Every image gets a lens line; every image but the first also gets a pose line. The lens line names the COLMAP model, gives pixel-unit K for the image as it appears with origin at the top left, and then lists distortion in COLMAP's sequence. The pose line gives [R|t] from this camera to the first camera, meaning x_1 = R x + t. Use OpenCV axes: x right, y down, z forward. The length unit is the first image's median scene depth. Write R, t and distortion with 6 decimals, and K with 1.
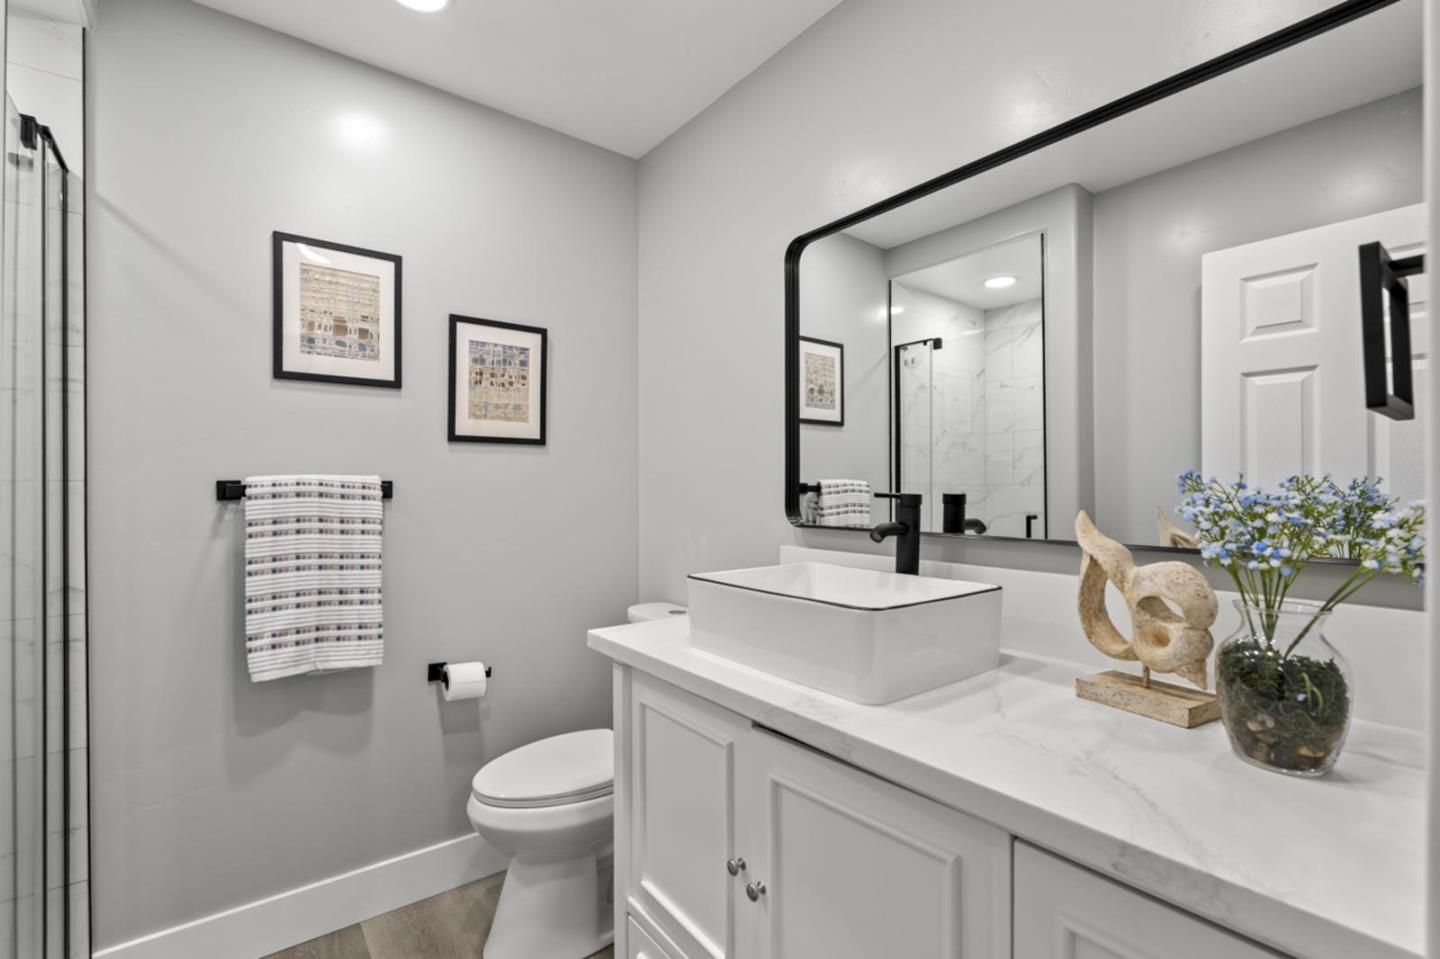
lens RADIAL K [[653.2, 0, 718.2], [0, 653.2, 483.9], [0, 0, 1]] dist [-0.003562, -0.000287]
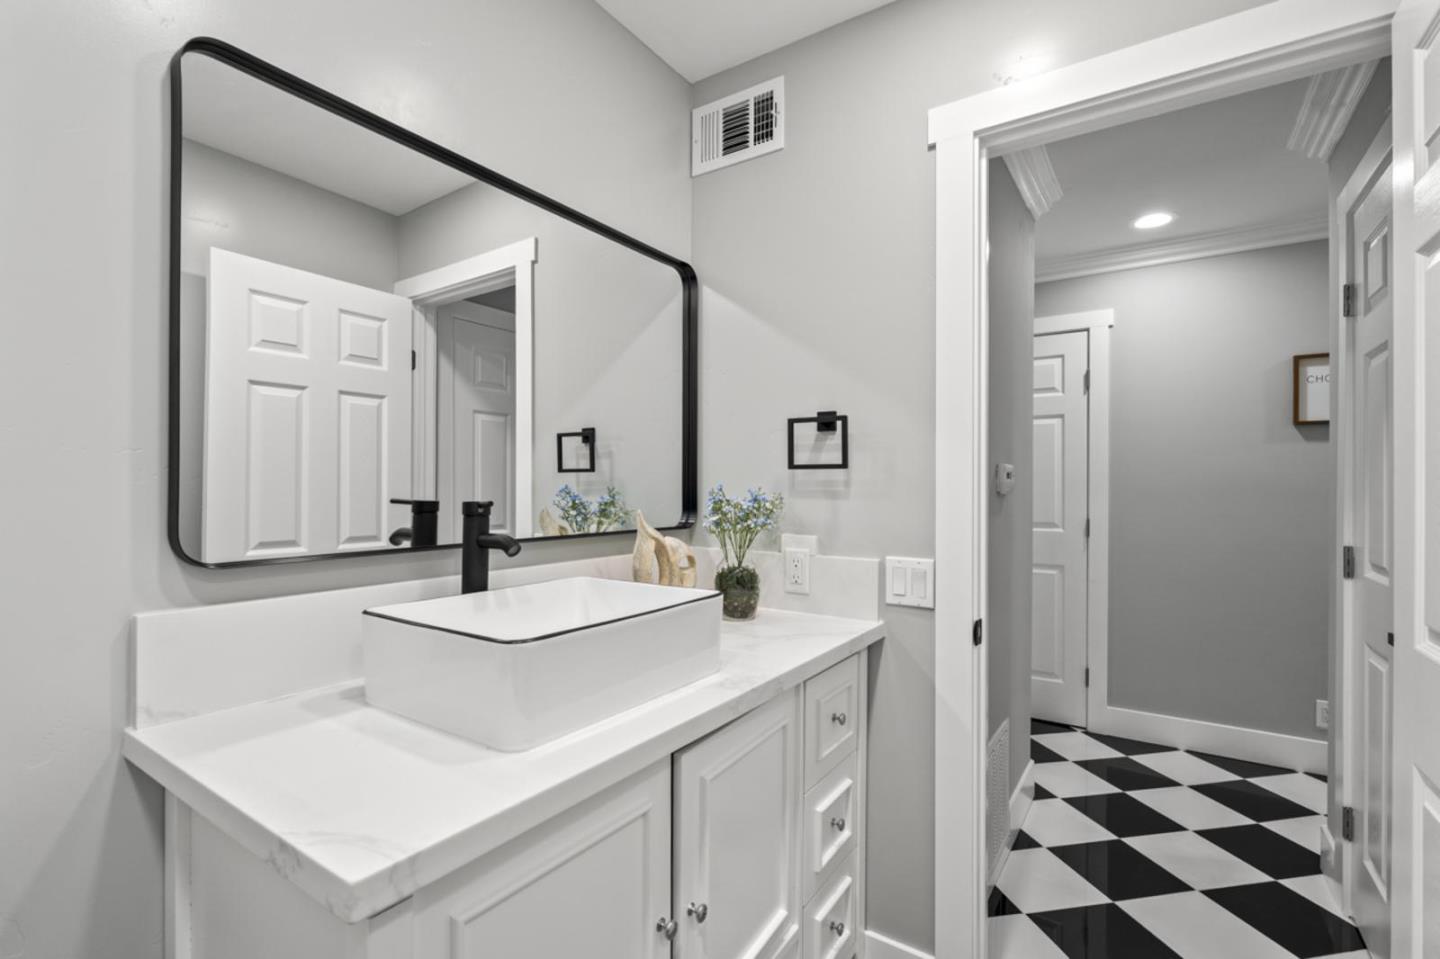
lens RADIAL K [[653.2, 0, 718.2], [0, 653.2, 483.9], [0, 0, 1]] dist [-0.003562, -0.000287]
pose [[-0.321346, 0.008373, 0.946925, -0.697544], [-0.012080, 0.999843, -0.012940, 0.001026], [-0.946885, -0.015597, -0.321195, 1.036922]]
